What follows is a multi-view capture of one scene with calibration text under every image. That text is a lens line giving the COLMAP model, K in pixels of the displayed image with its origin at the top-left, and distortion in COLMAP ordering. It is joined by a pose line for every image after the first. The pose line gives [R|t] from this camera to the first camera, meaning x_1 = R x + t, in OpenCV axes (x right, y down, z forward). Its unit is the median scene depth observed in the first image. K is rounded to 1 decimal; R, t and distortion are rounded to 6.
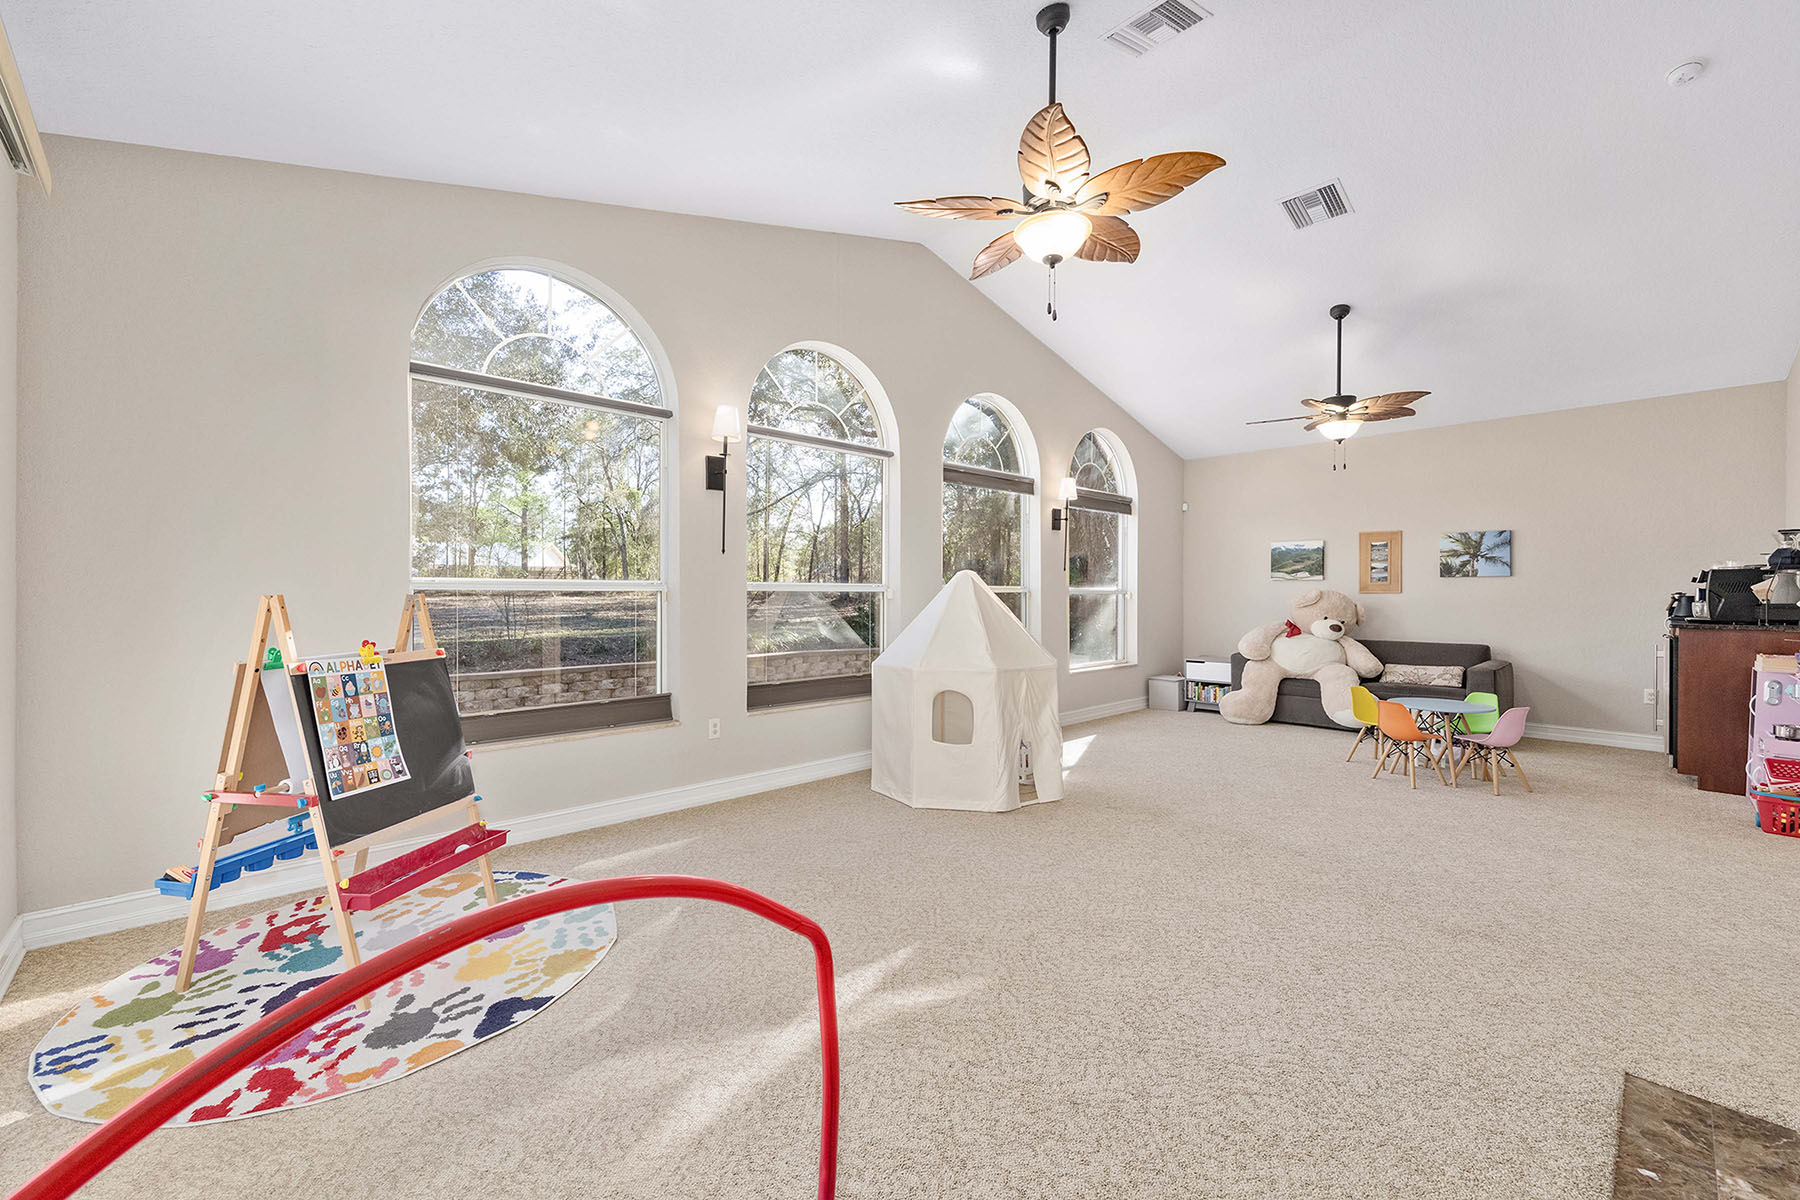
lens RADIAL K [[729.7, 0, 907.8], [0, 729.7, 597.3], [0, 0, 1]] dist [-0.002401, 0.001388]
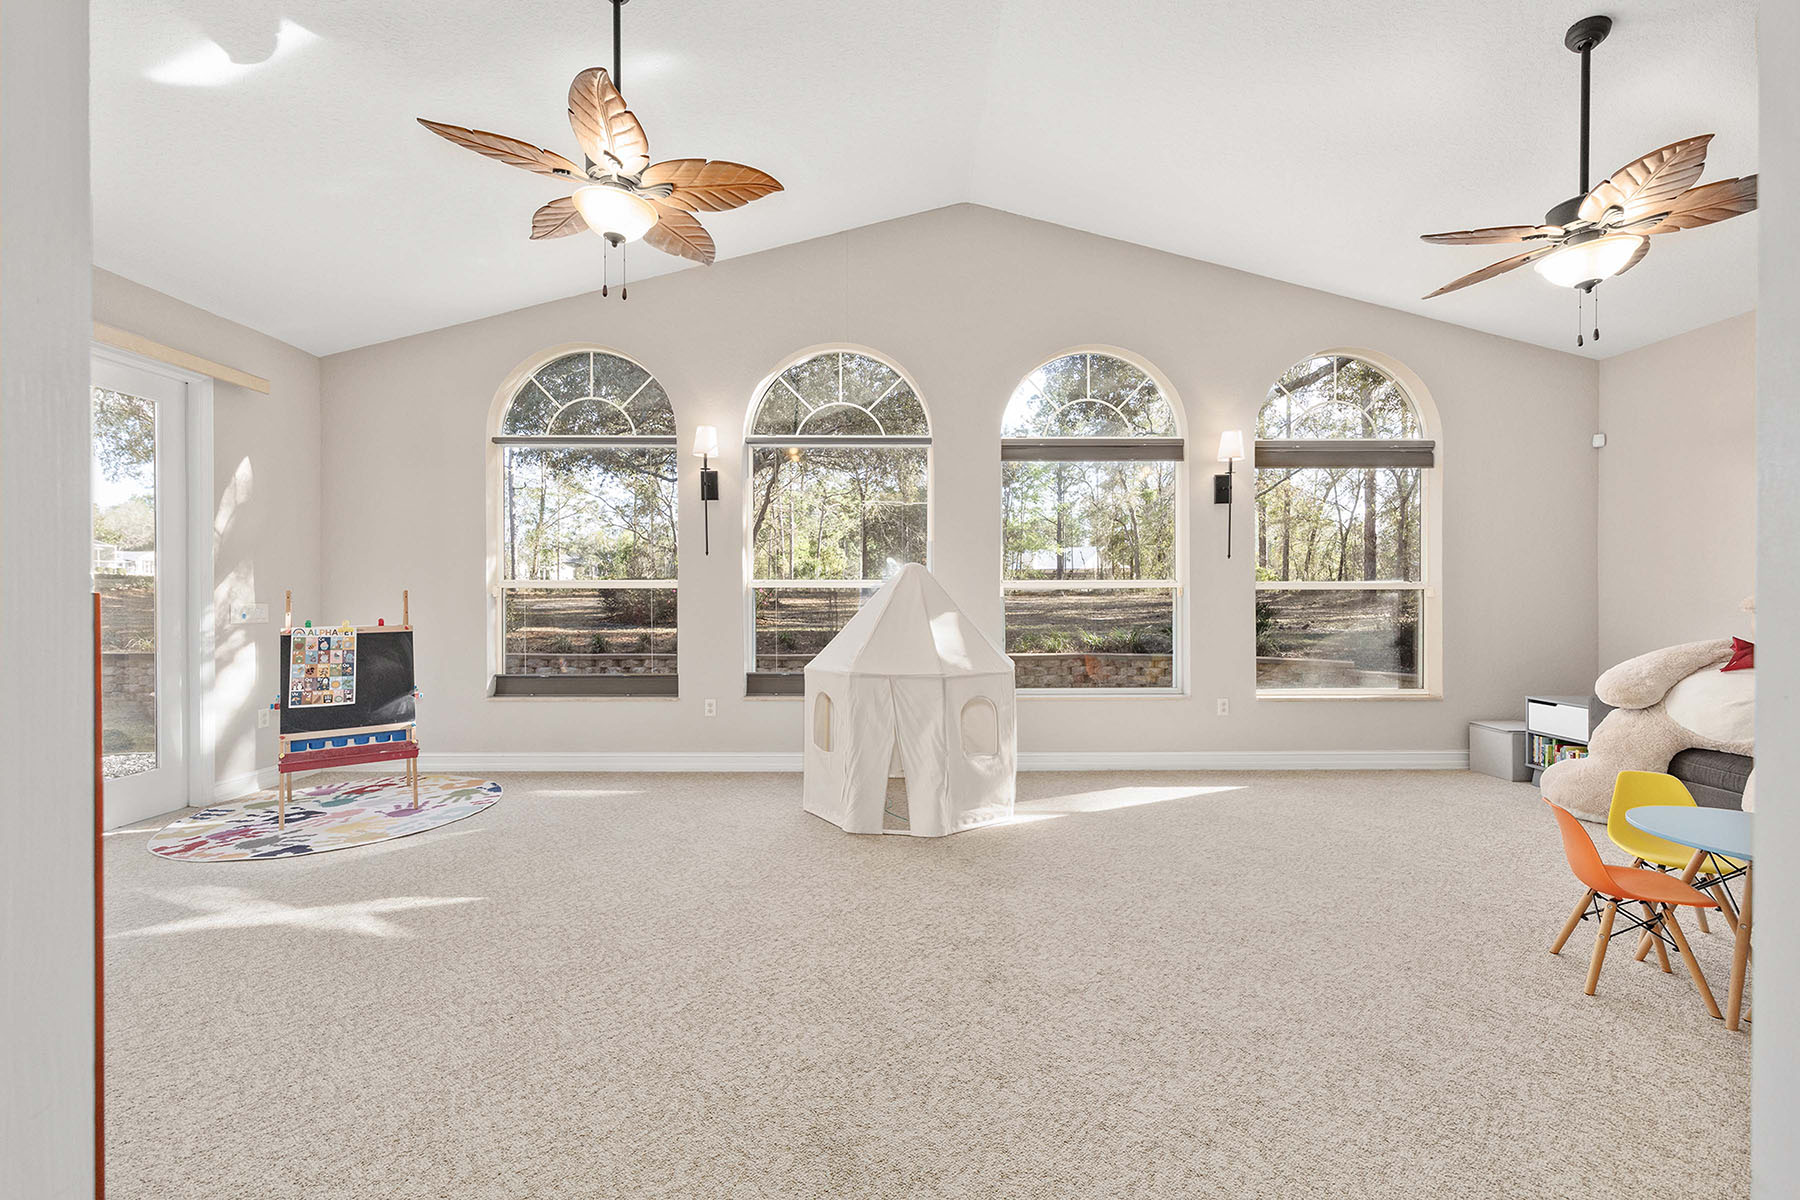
lens RADIAL K [[729.7, 0, 900.2], [0, 729.7, 597.2], [0, 0, 1]] dist [-0.002401, 0.001388]
pose [[0.726572, 0.001482, -0.687089, 1.017914], [-0.001436, 0.999999, 0.000640, 0.006887], [0.687089, 0.000522, 0.726573, 0.508402]]
